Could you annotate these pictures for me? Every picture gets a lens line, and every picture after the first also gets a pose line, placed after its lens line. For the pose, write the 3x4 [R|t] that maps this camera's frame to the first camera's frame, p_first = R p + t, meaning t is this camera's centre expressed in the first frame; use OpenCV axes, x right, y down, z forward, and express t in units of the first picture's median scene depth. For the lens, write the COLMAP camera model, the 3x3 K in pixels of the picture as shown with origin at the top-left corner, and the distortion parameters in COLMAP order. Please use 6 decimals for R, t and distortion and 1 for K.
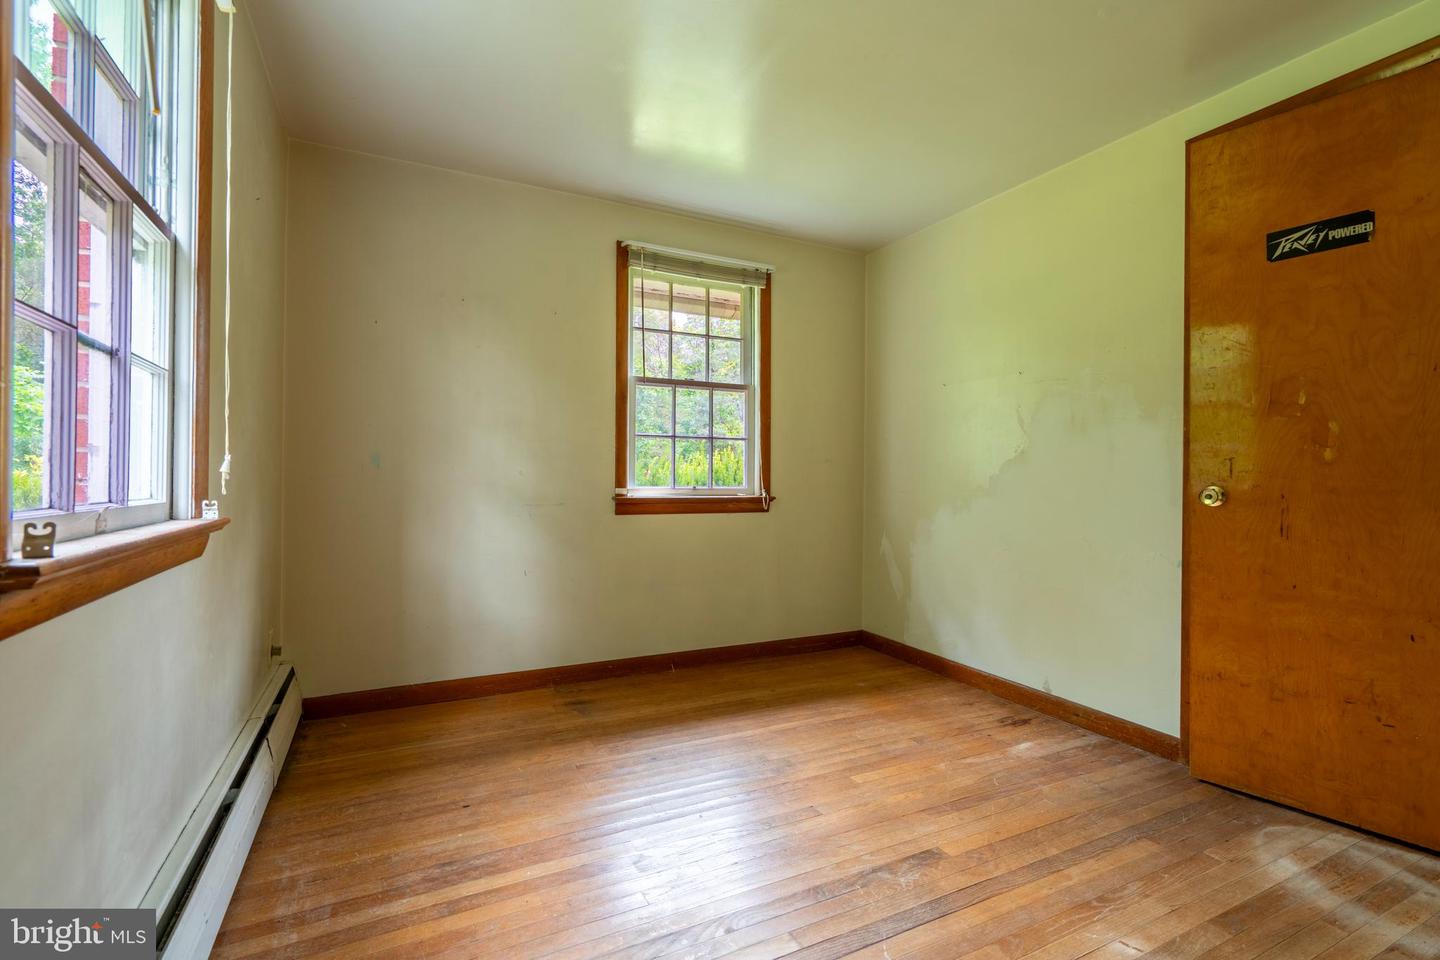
lens RADIAL K [[653.7, 0, 701.9], [0, 653.7, 477.3], [0, 0, 1]] dist [-0.012955, 0.006669]
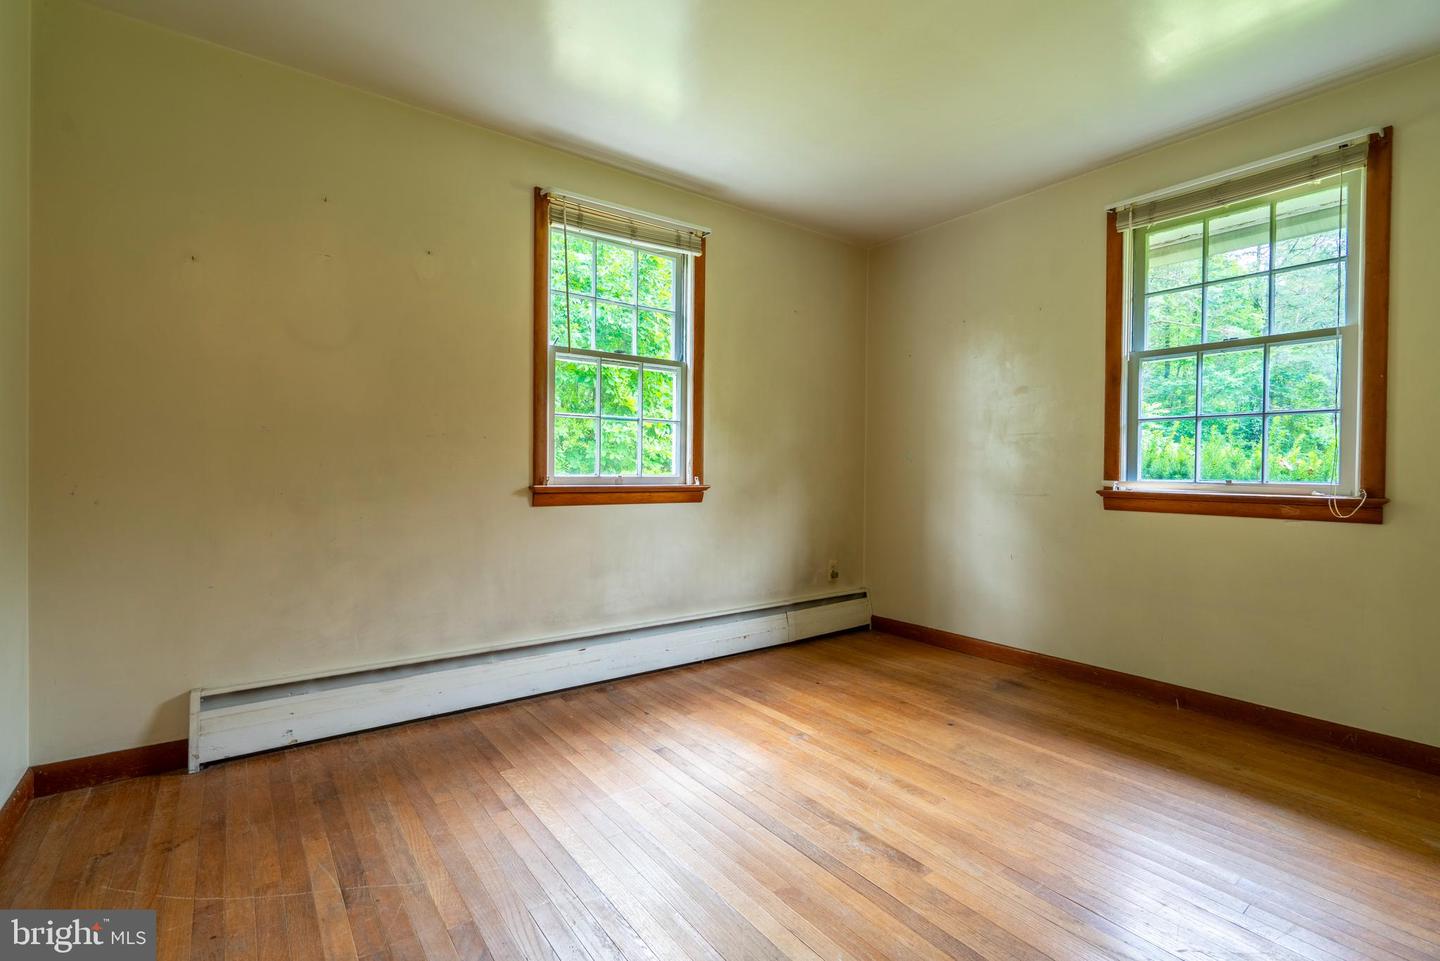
lens RADIAL K [[653.7, 0, 701.9], [0, 653.7, 477.8], [0, 0, 1]] dist [-0.012955, 0.006669]
pose [[0.159386, 0.011793, -0.987146, 0.703434], [-0.002861, 0.999930, 0.011484, 0.004125], [0.987212, 0.000993, 0.159409, 0.311312]]
